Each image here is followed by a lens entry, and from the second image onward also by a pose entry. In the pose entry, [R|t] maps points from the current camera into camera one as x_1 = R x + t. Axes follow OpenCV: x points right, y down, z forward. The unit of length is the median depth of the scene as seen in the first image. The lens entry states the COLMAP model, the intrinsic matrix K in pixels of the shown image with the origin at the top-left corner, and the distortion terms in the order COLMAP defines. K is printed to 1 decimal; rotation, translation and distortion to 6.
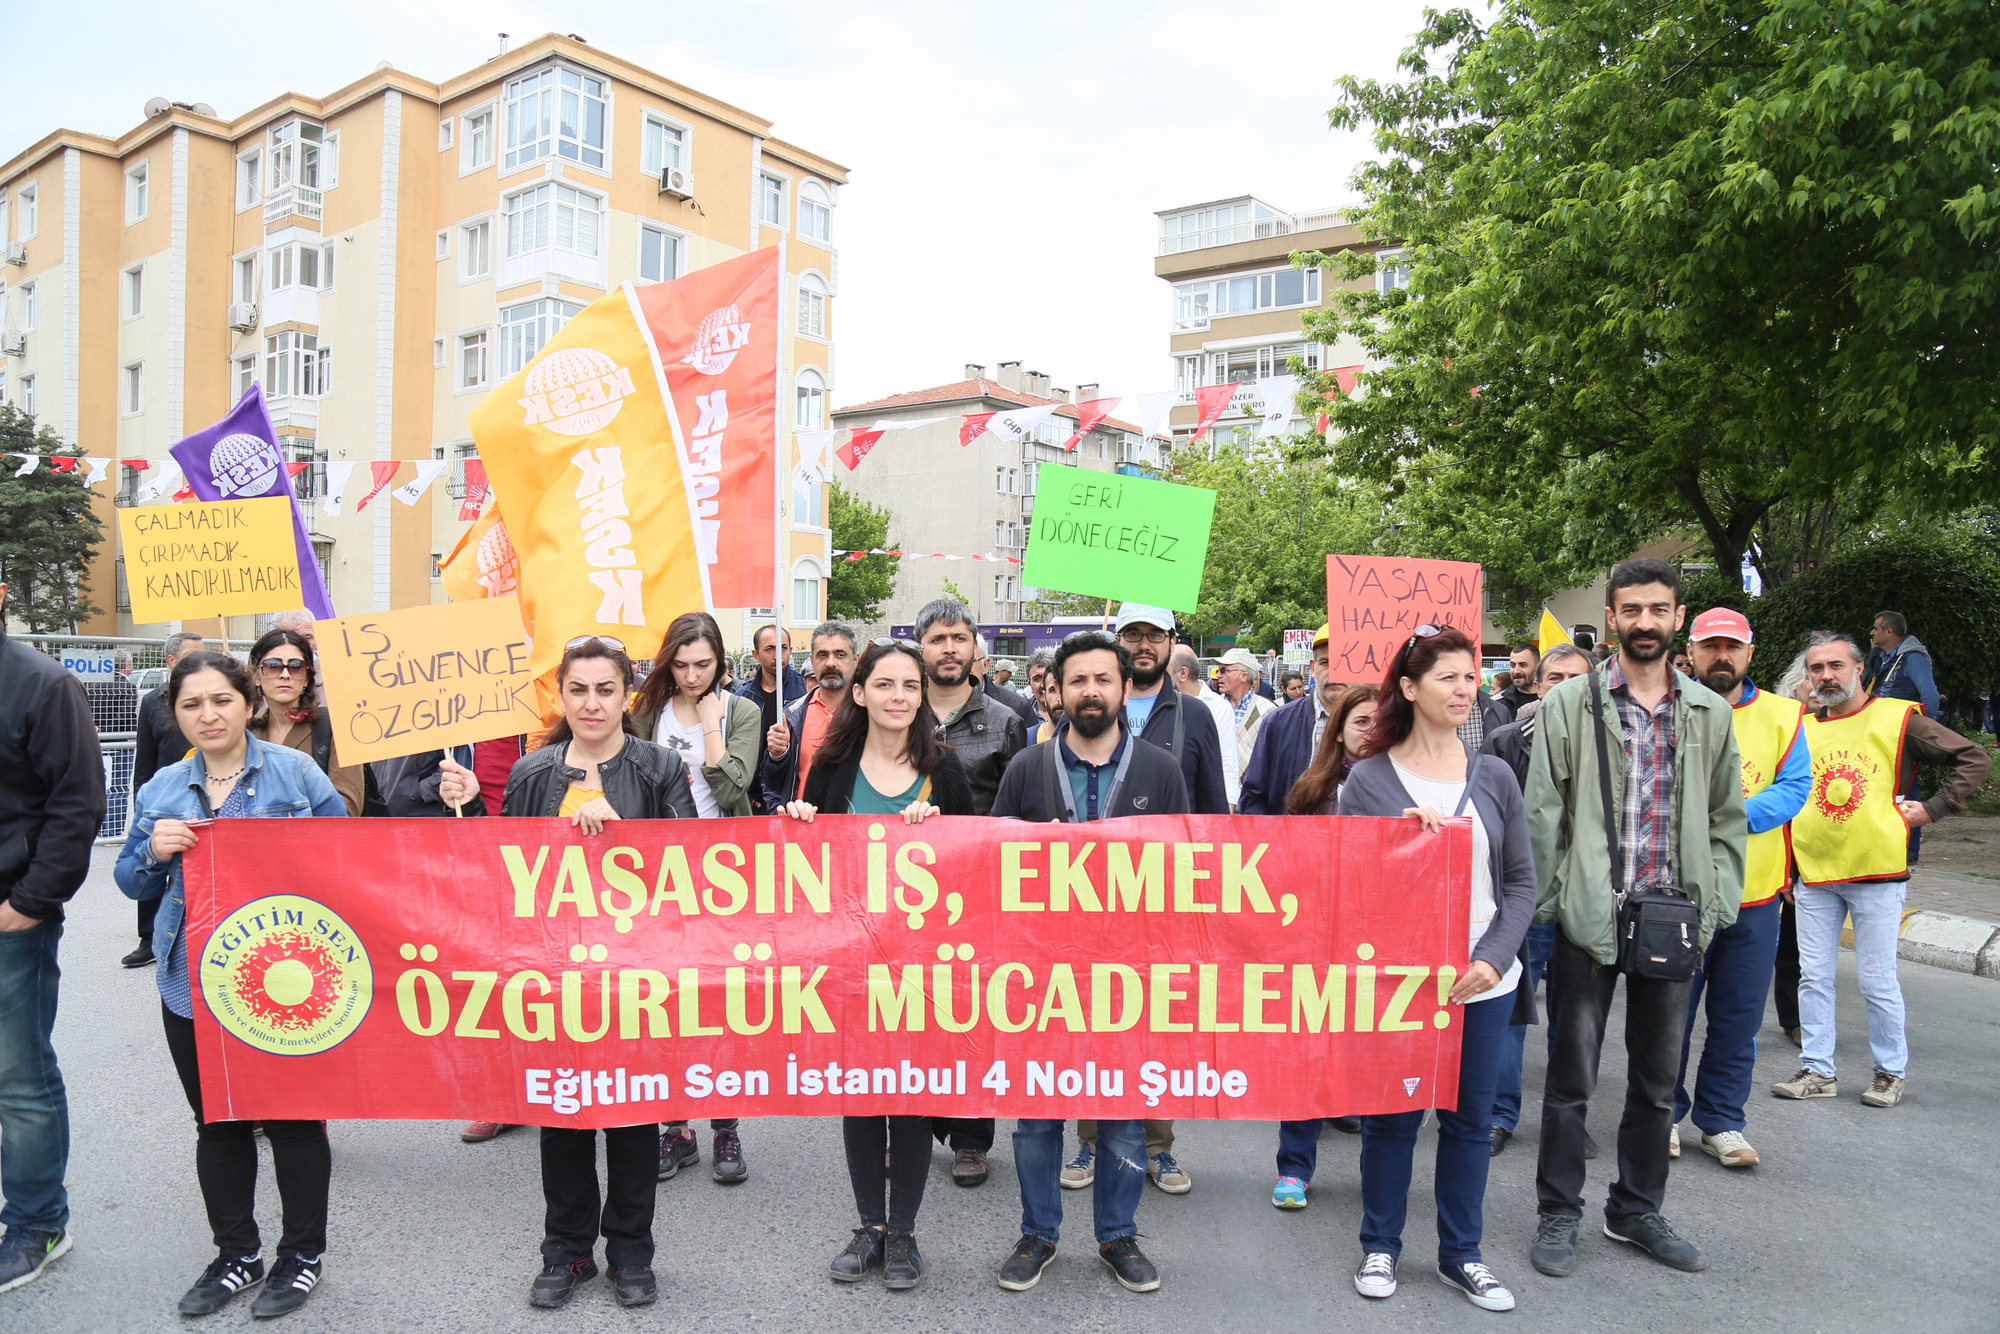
lens RADIAL K [[1370.1, 0, 988.1], [0, 1370.1, 714.0], [0, 0, 1]] dist [-0.117768, 0.068604]
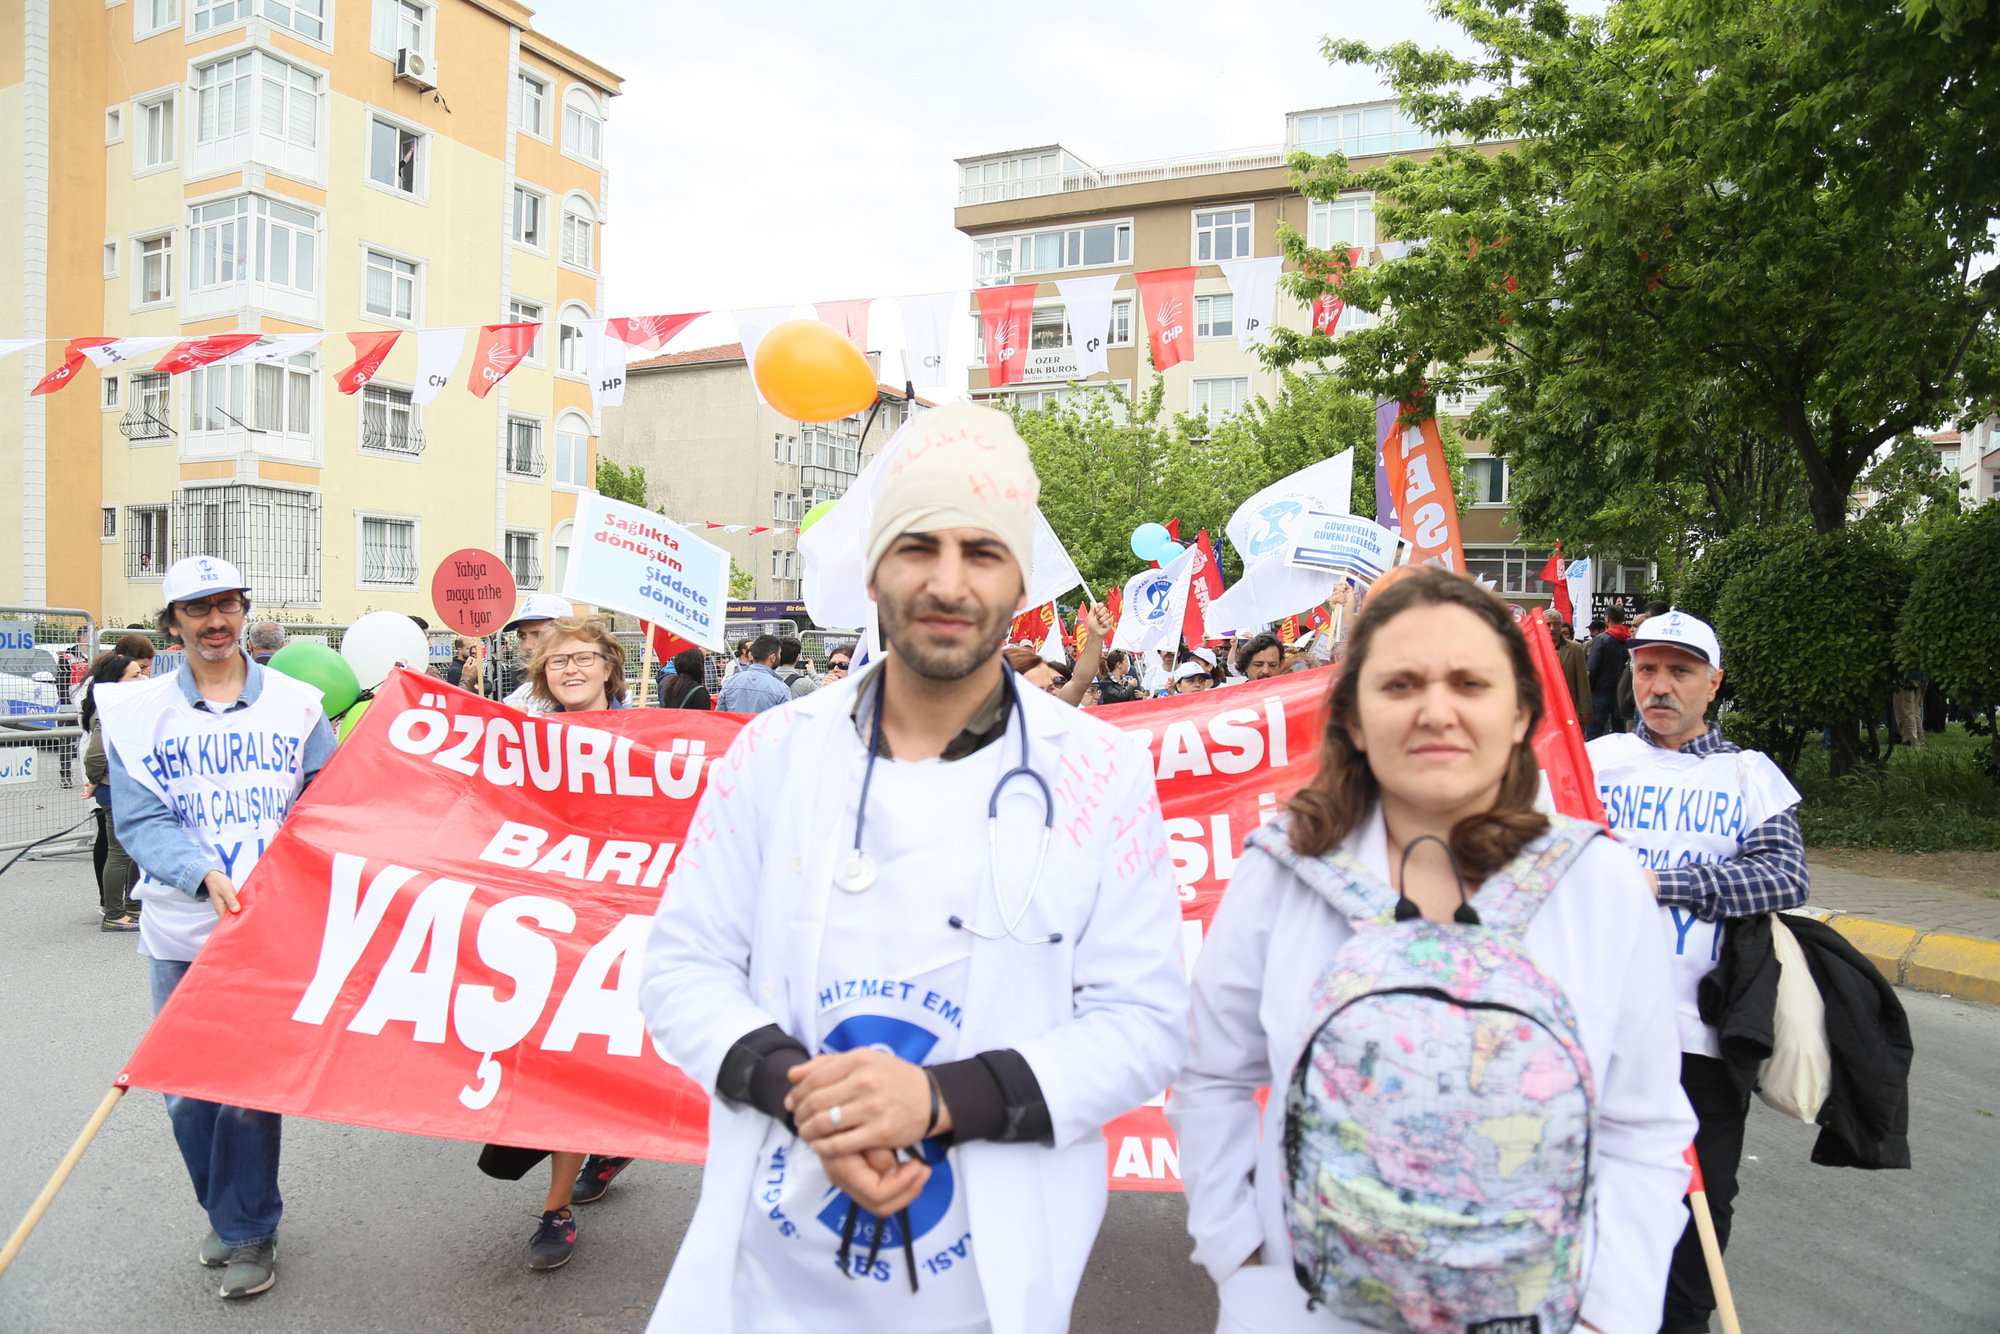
lens RADIAL K [[1370.1, 0, 987.3], [0, 1370.1, 684.0], [0, 0, 1]] dist [-0.117768, 0.068604]
pose [[0.984505, -0.002019, 0.175345, -0.026017], [0.003885, 0.999939, -0.010299, -0.002658], [-0.175313, 0.010820, 0.984453, 0.126458]]
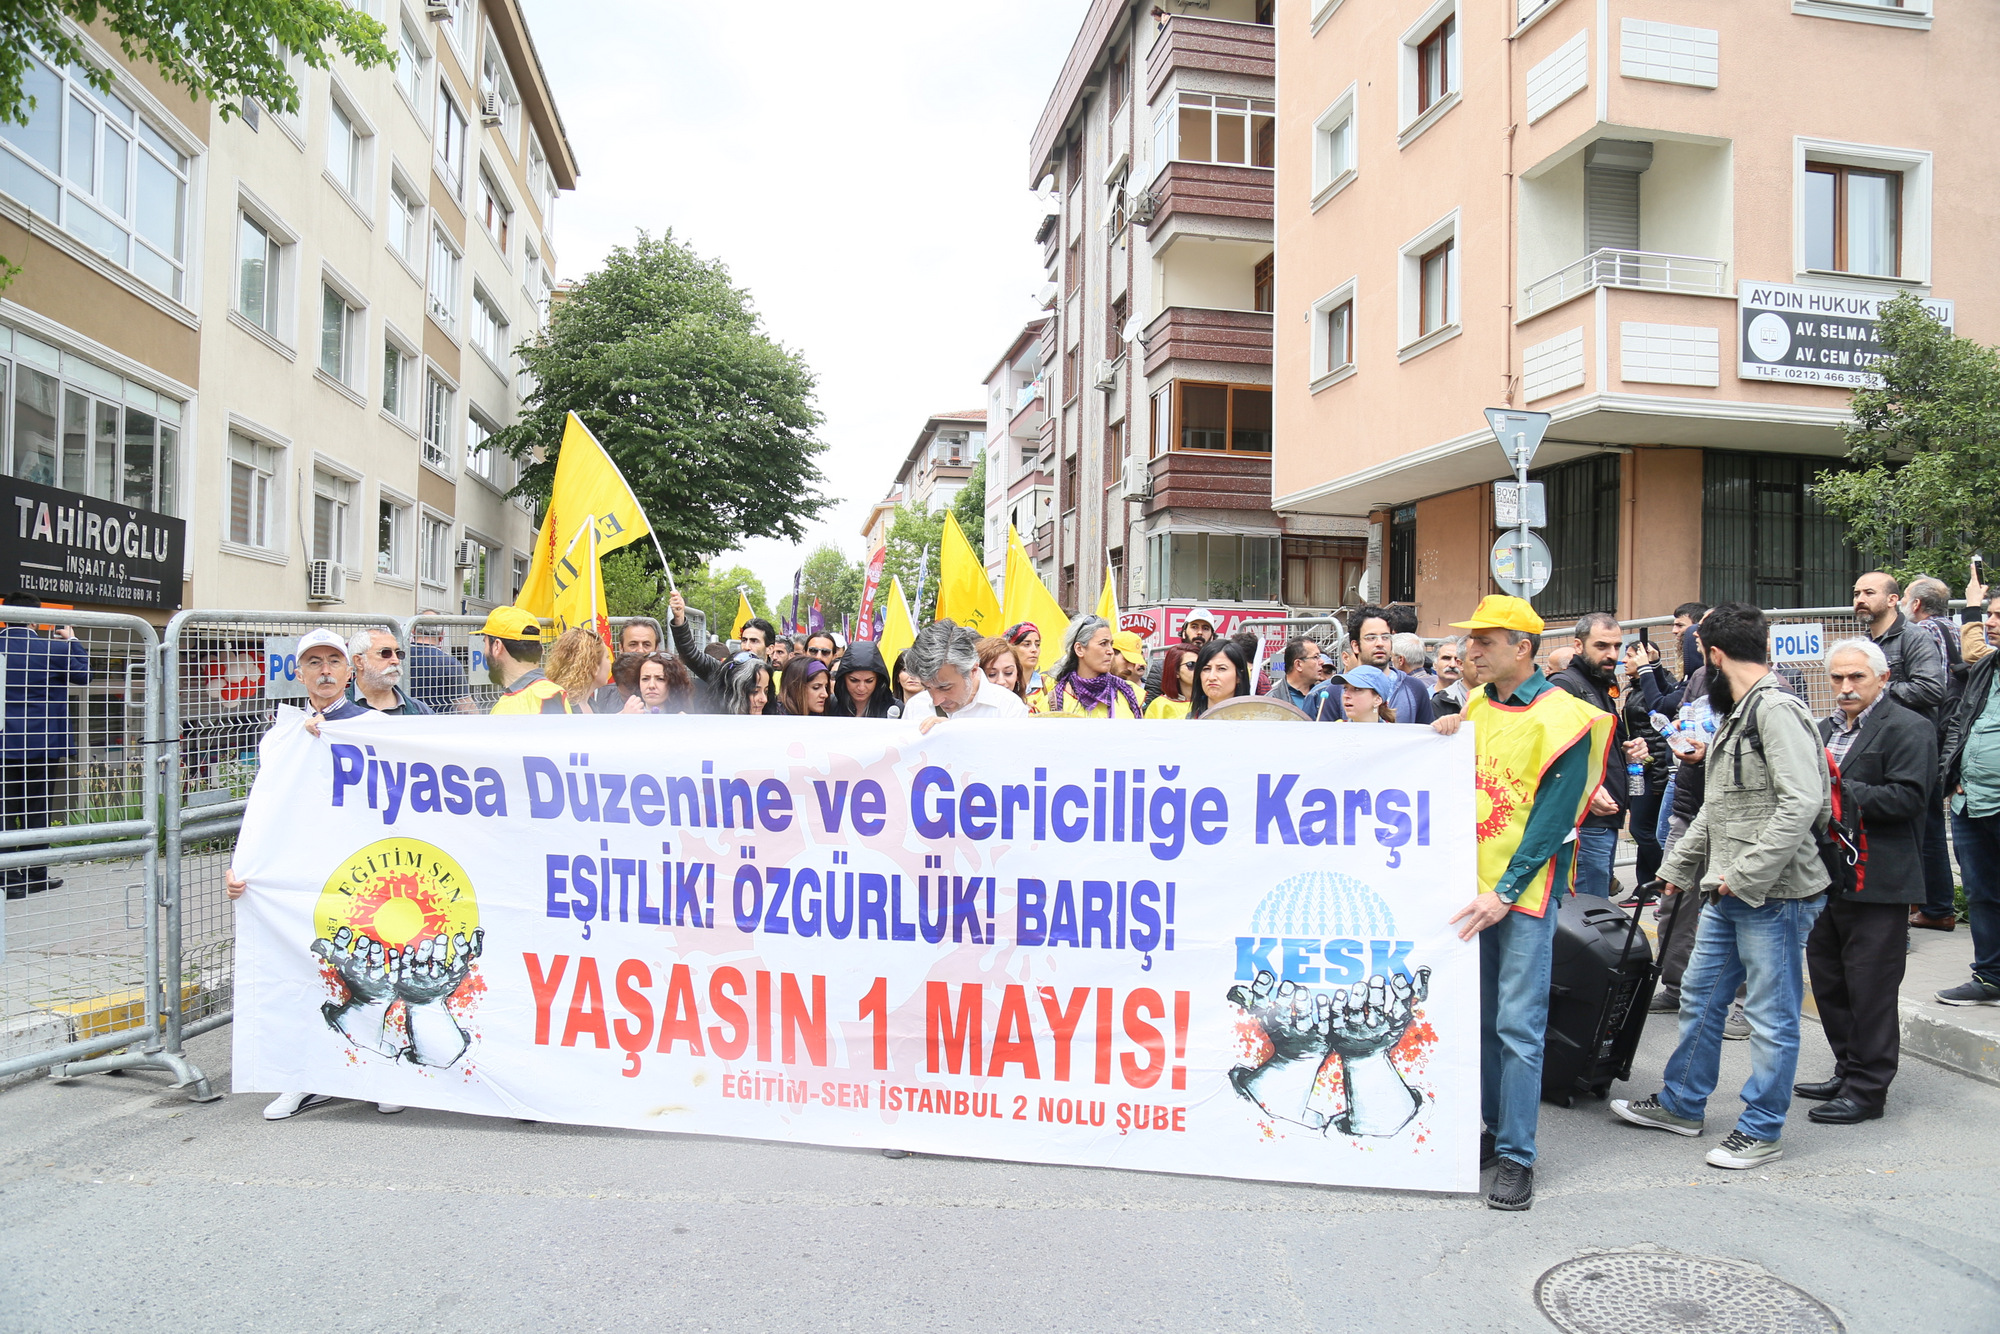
lens RADIAL K [[1370.1, 0, 998.6], [0, 1370.1, 680.1], [0, 0, 1]] dist [-0.117768, 0.068604]
pose [[0.694722, -0.001649, 0.719276, 0.645424], [0.027227, 0.999341, -0.024008, -0.023465], [-0.718762, 0.036263, 0.694309, 0.718748]]
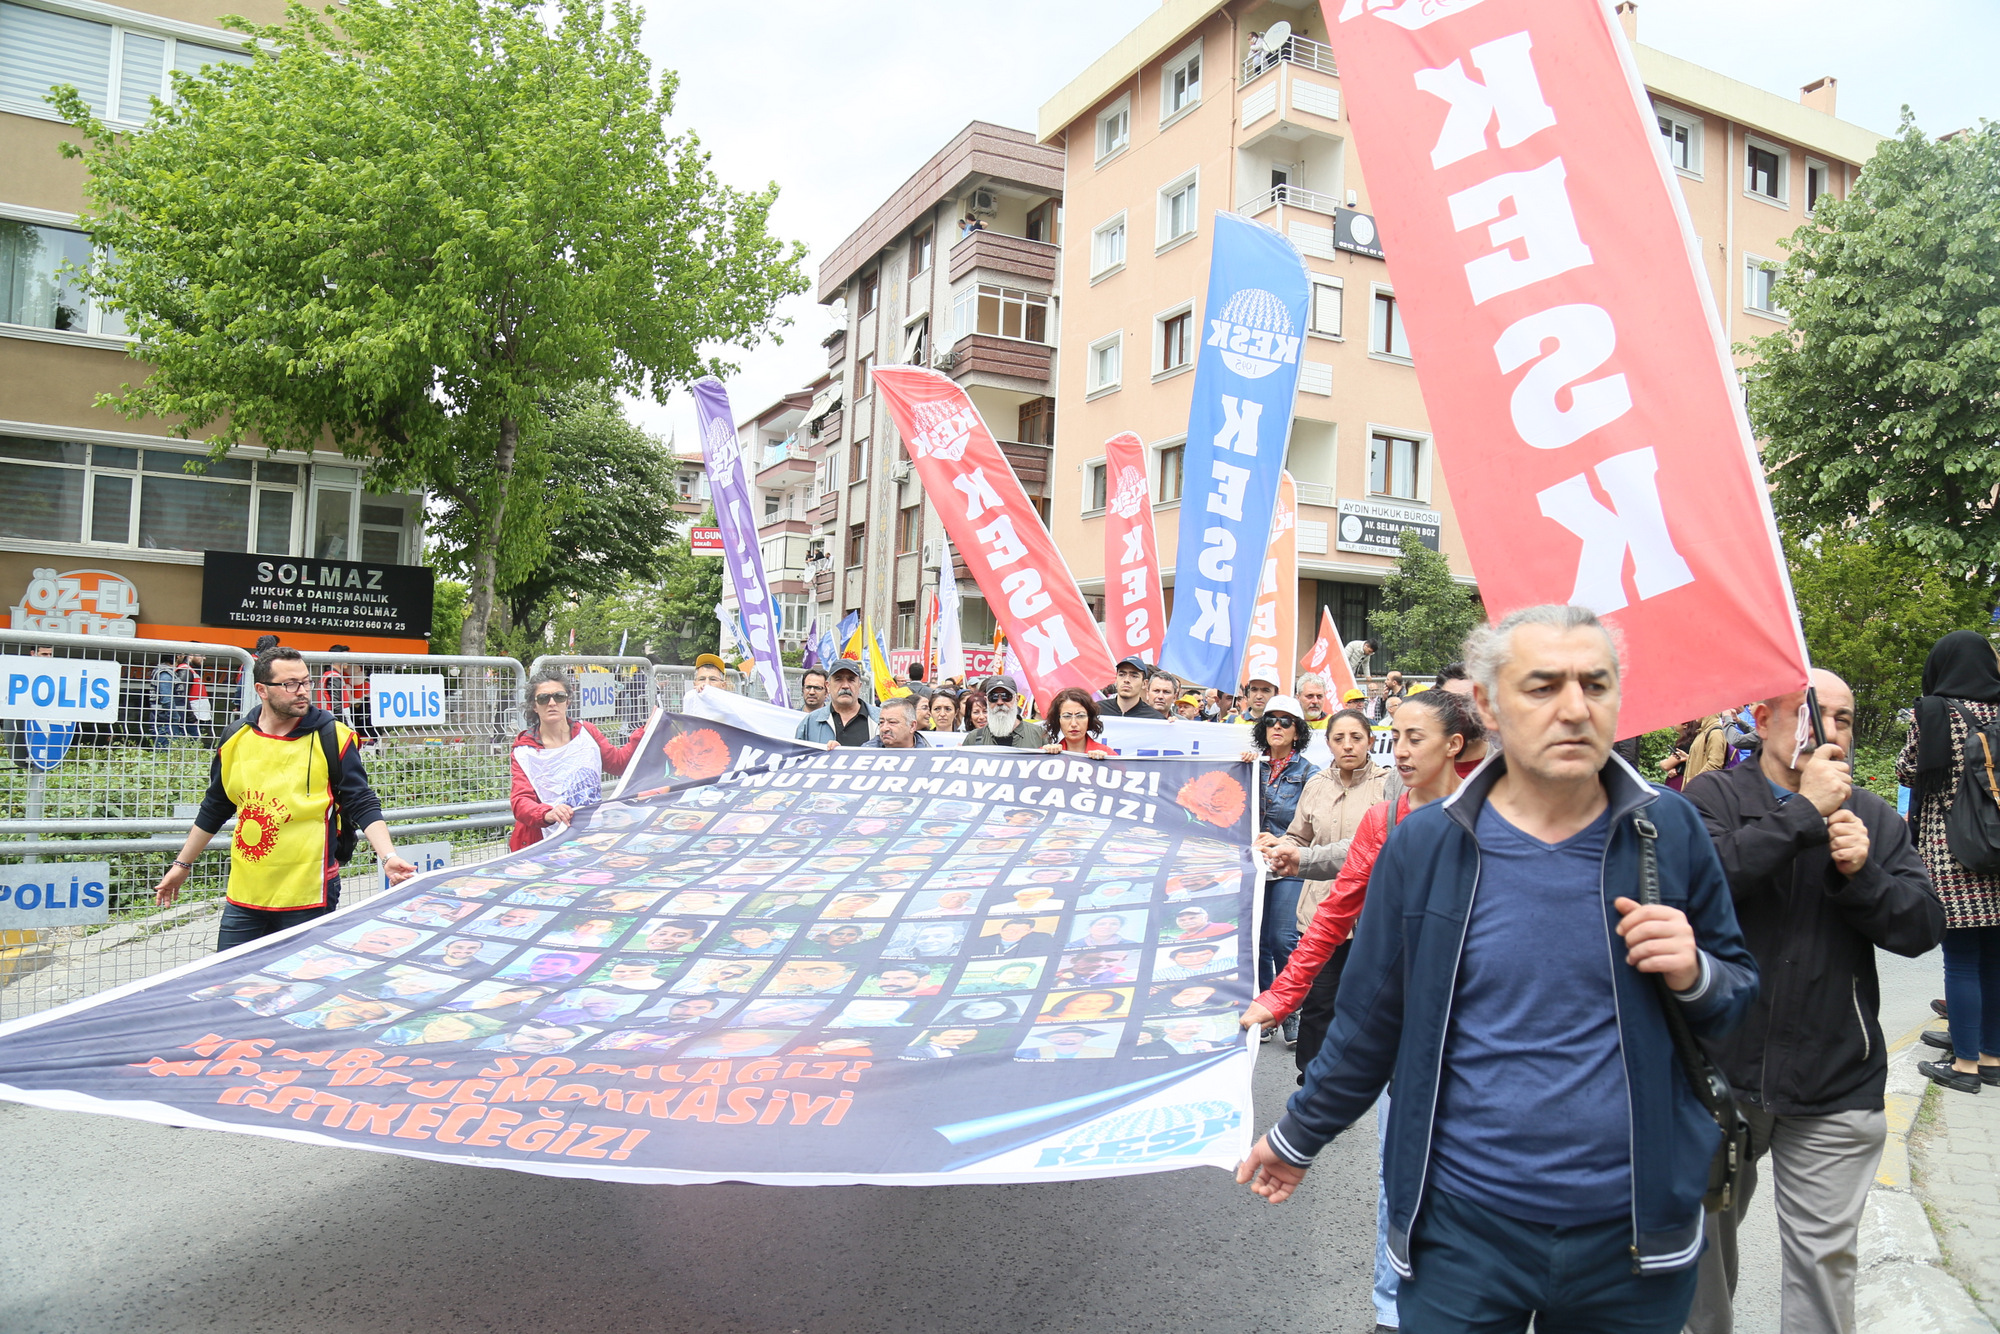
lens RADIAL K [[1370.1, 0, 1007.4], [0, 1370.1, 680.7], [0, 0, 1]] dist [-0.117768, 0.068604]
pose [[0.469715, 0.021033, 0.882568, 0.331985], [0.009772, 0.999531, -0.029022, -0.022277], [-0.882764, 0.022256, 0.469289, 0.639382]]
